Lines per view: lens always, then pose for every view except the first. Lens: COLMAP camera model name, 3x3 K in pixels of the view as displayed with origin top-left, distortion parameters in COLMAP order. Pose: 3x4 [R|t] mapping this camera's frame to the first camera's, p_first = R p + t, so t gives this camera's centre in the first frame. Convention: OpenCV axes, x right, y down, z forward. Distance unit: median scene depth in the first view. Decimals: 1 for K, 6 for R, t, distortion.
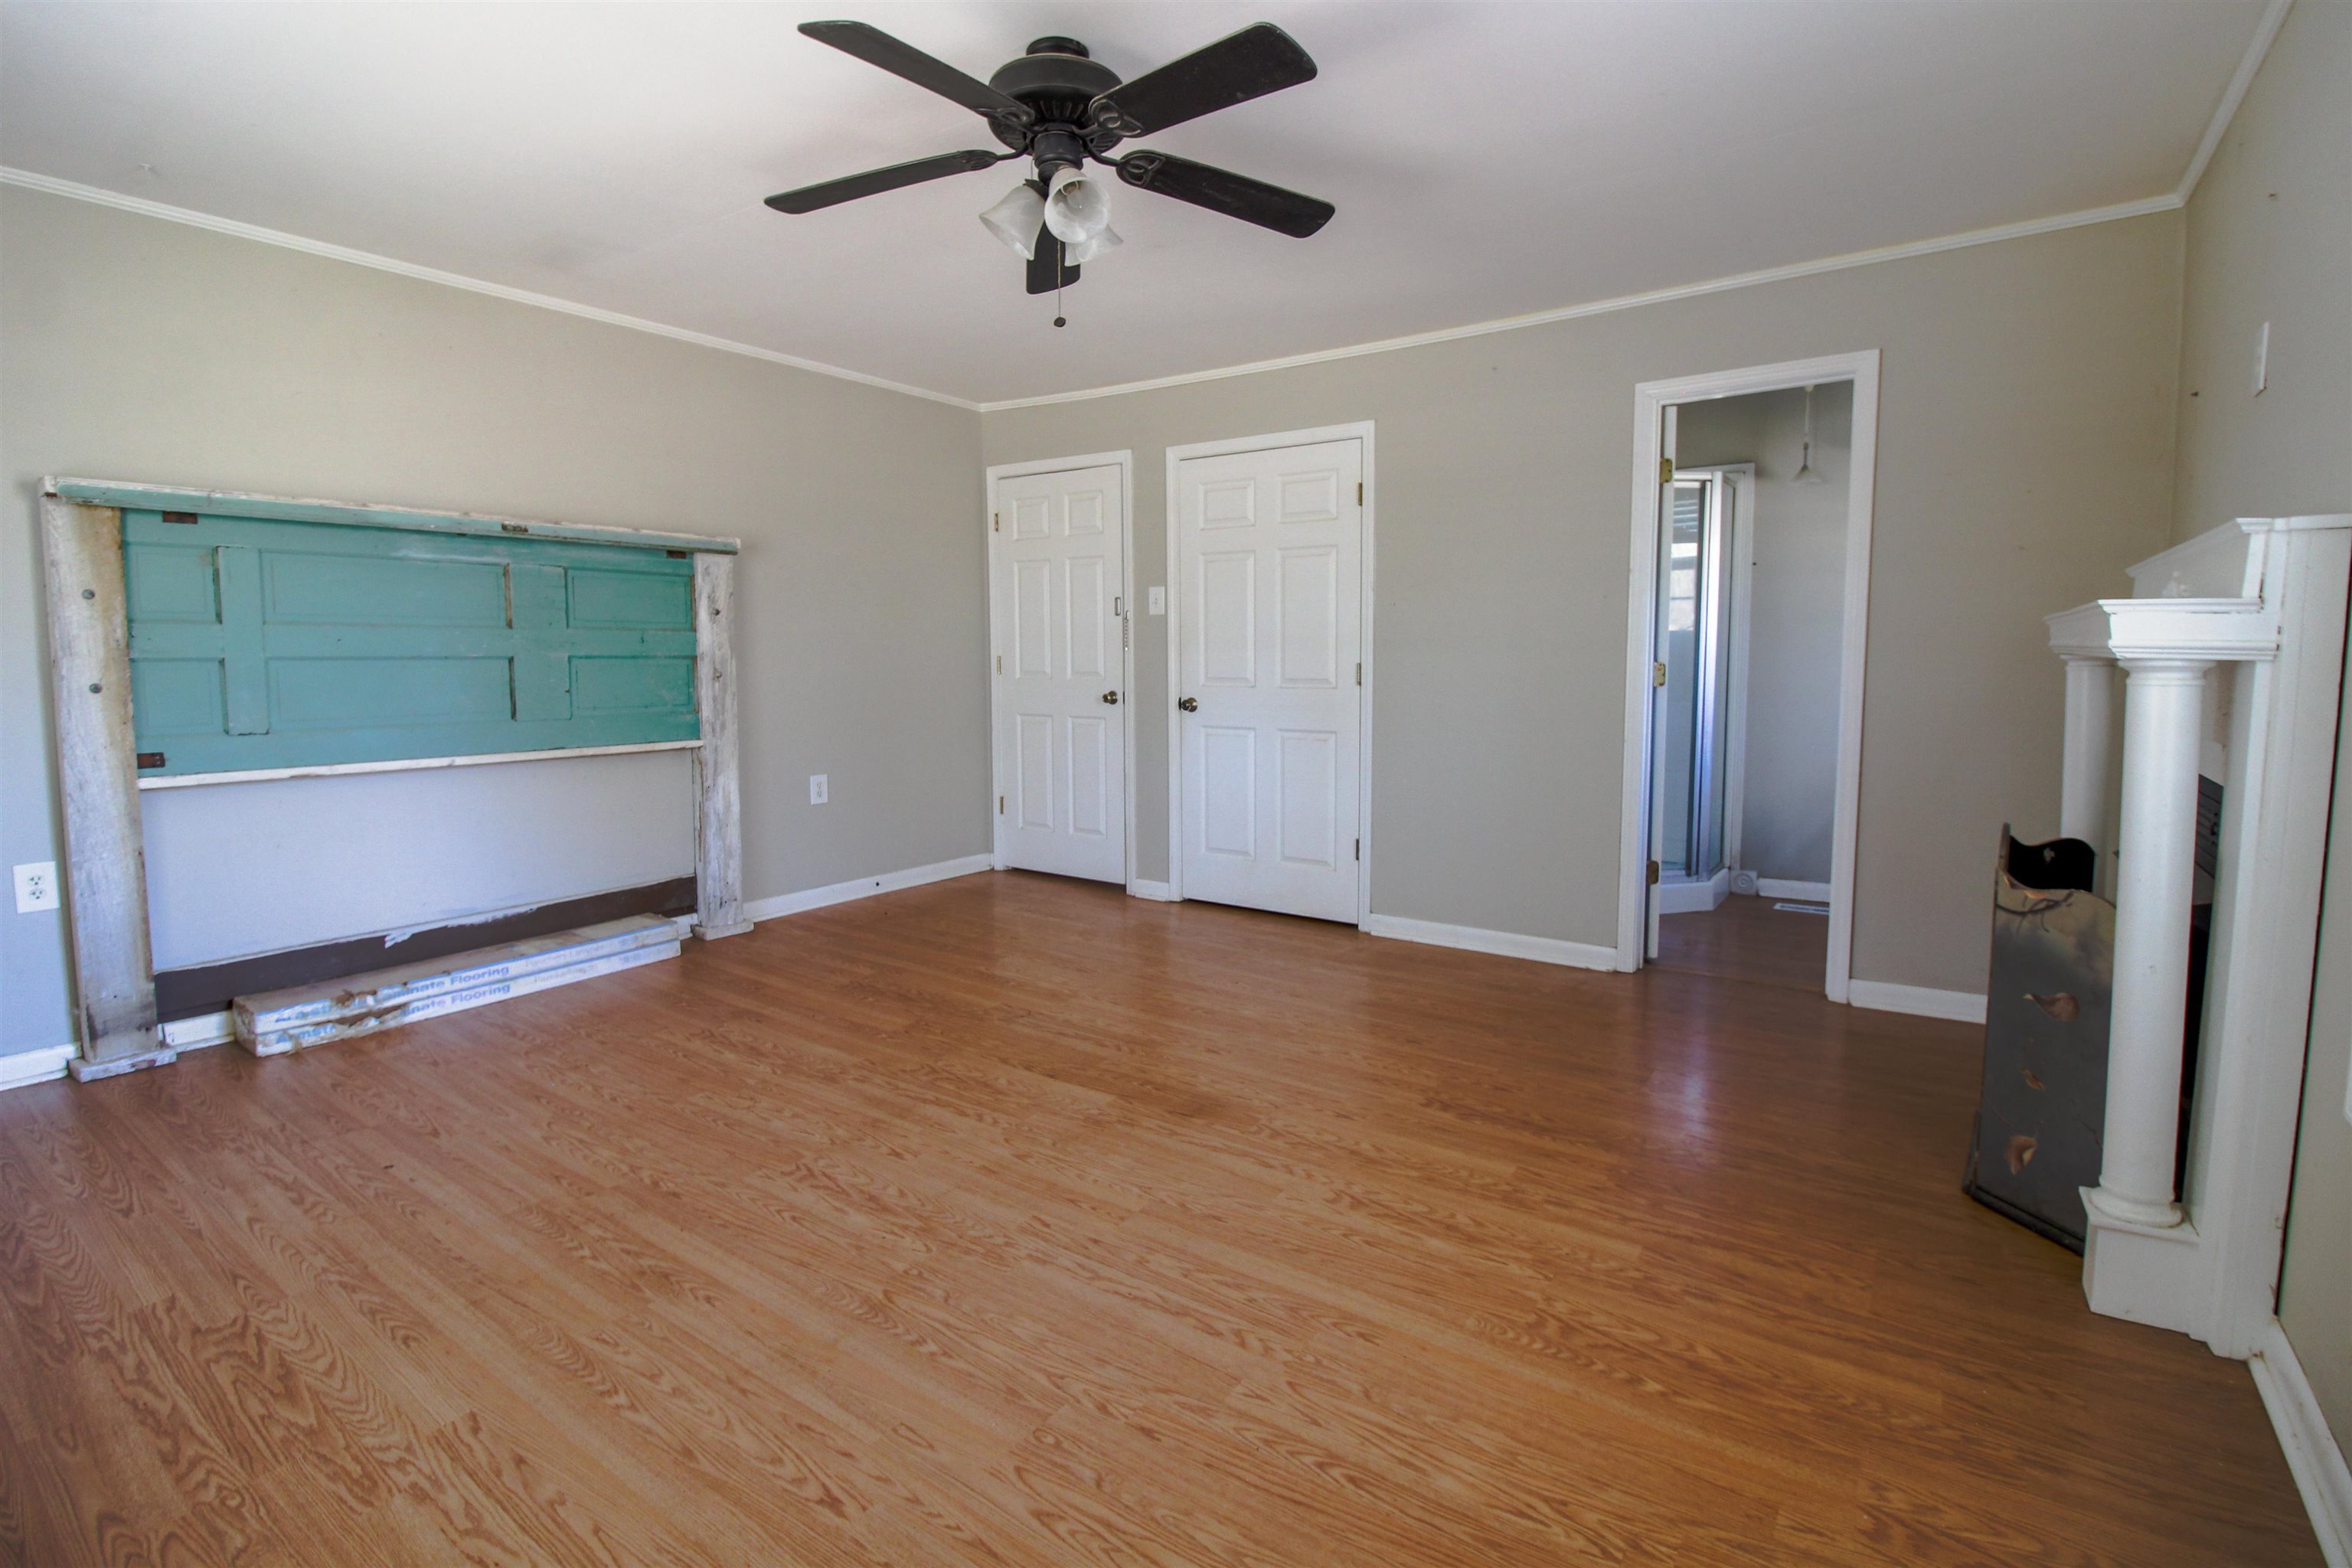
lens RADIAL K [[1105.4, 0, 1178.9], [0, 1105.4, 739.3], [0, 0, 1]] dist [-0.055225, 0.000008]
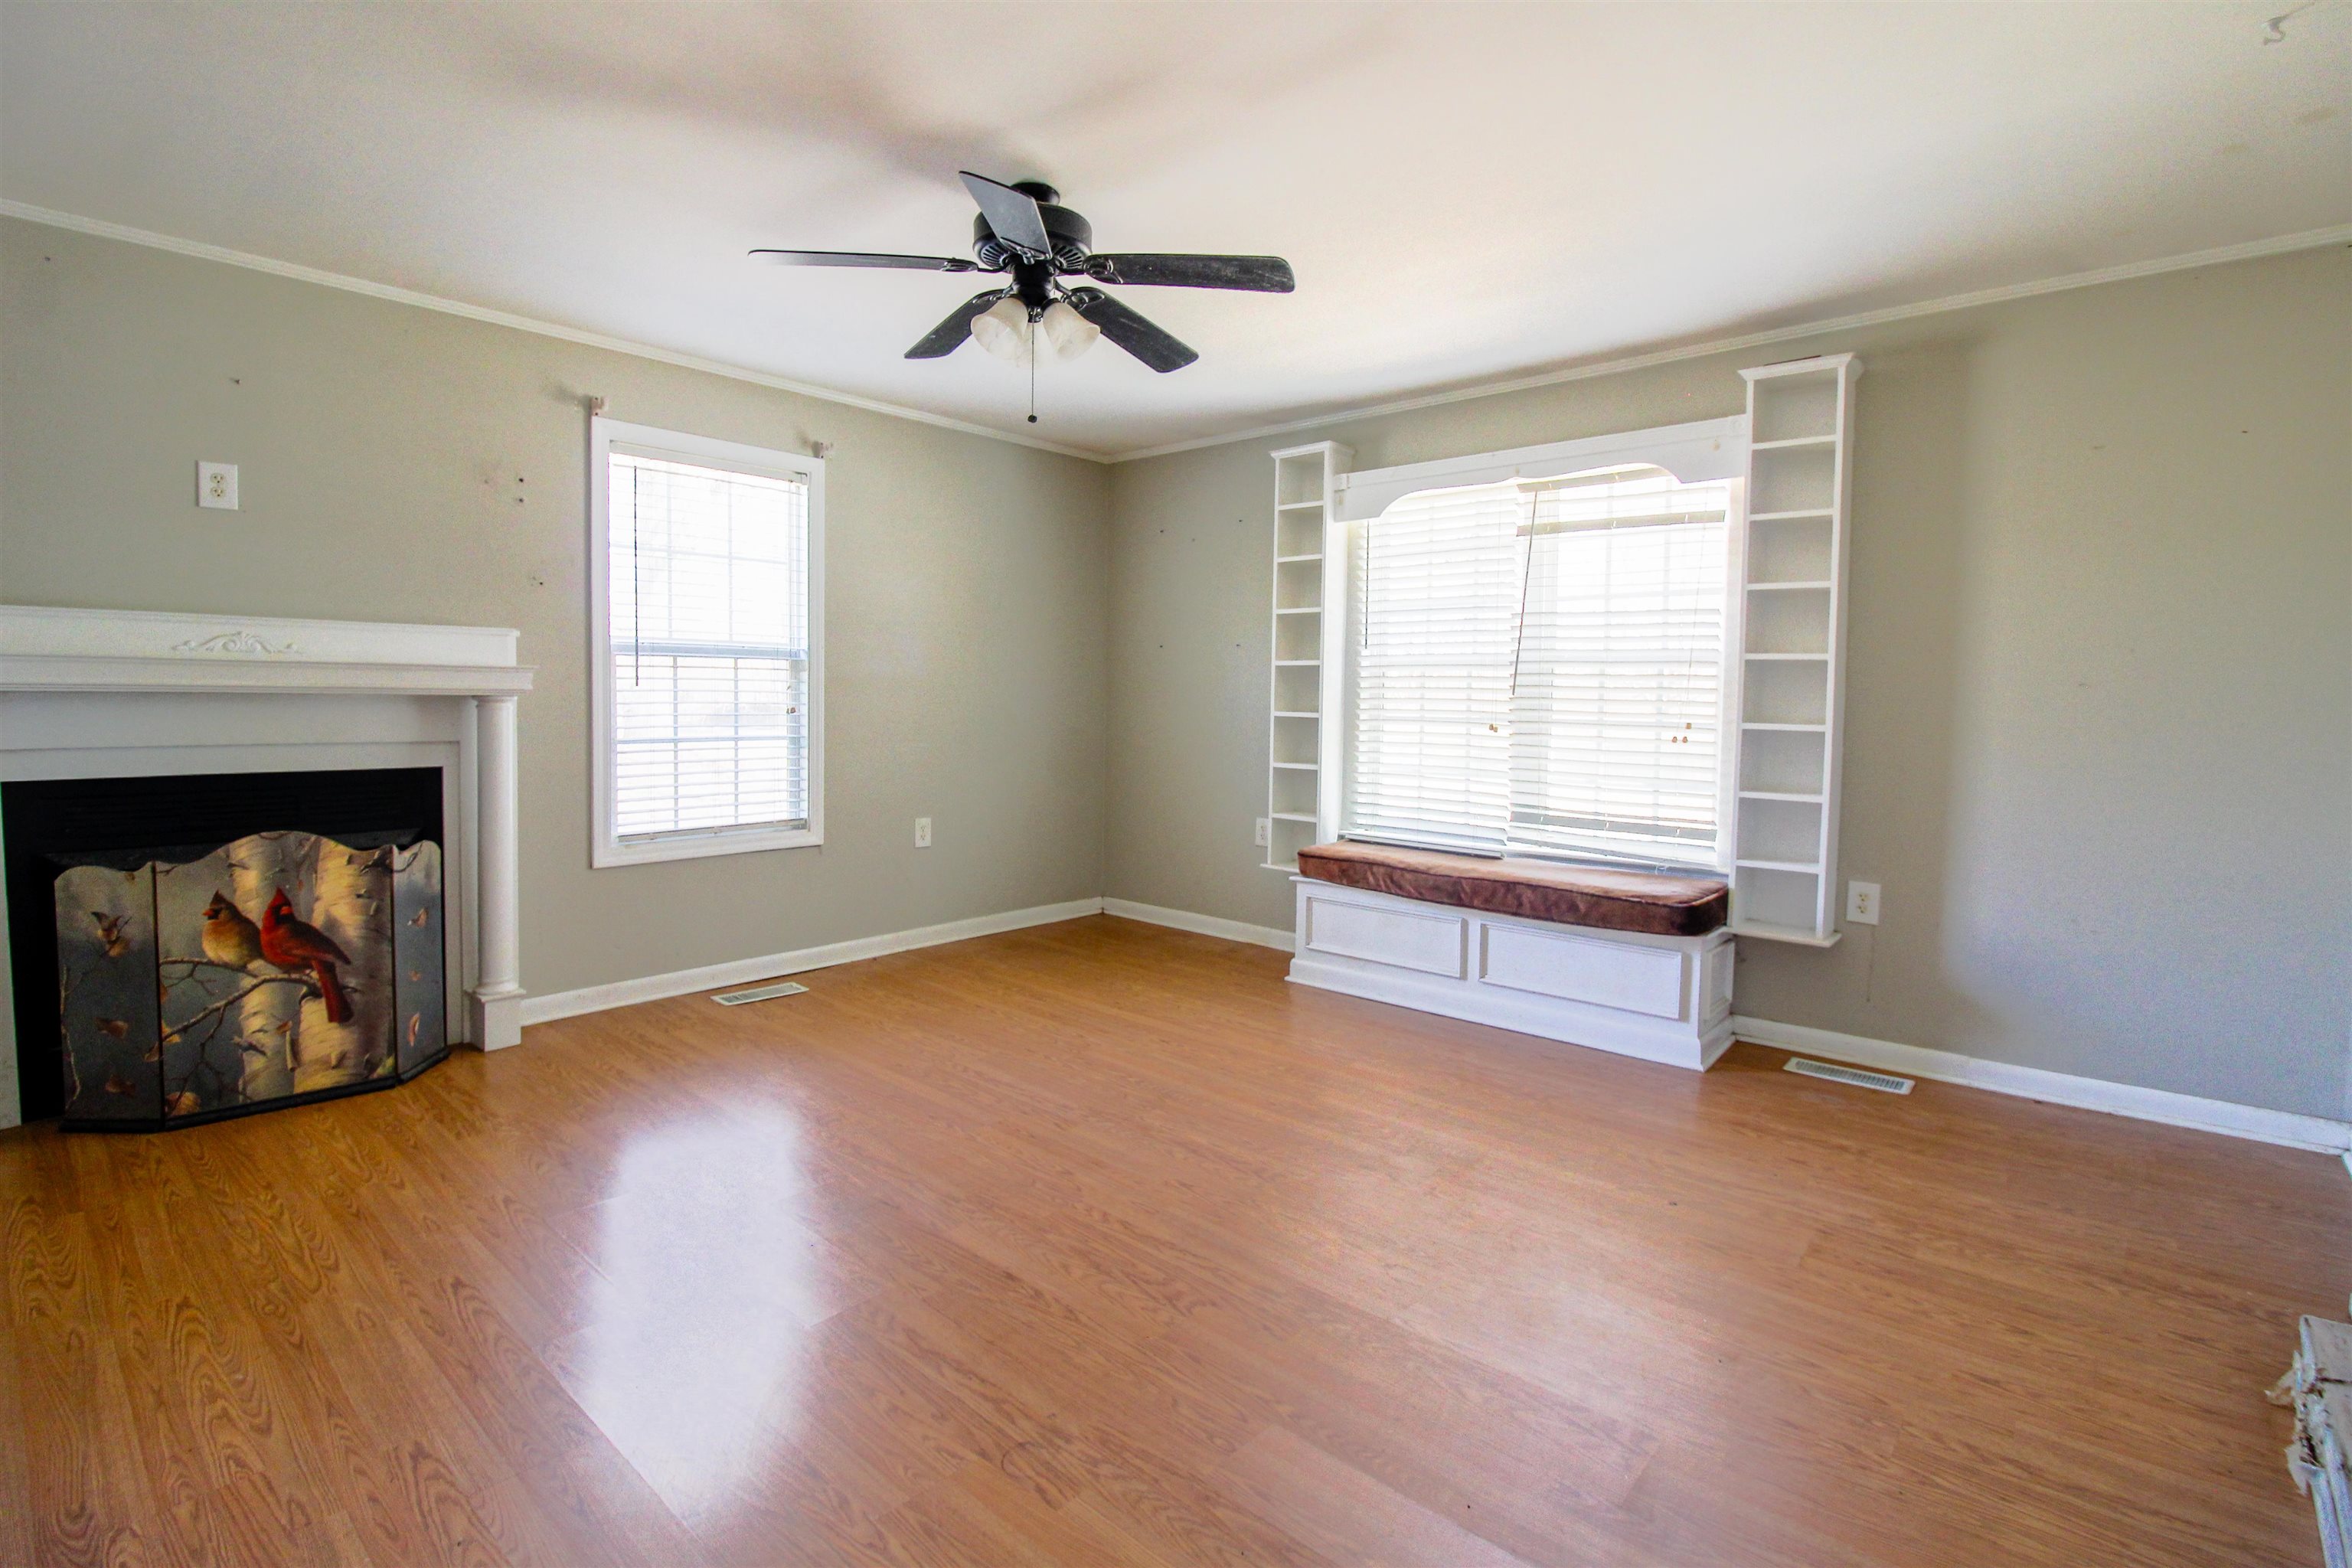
lens RADIAL K [[1105.4, 0, 1178.9], [0, 1105.4, 739.3], [0, 0, 1]] dist [-0.055225, 0.000008]
pose [[-0.994014, -0.019990, 0.107405, -0.391667], [-0.007199, 0.992966, 0.118182, -0.180979], [-0.109012, 0.116701, -0.987166, 2.177396]]
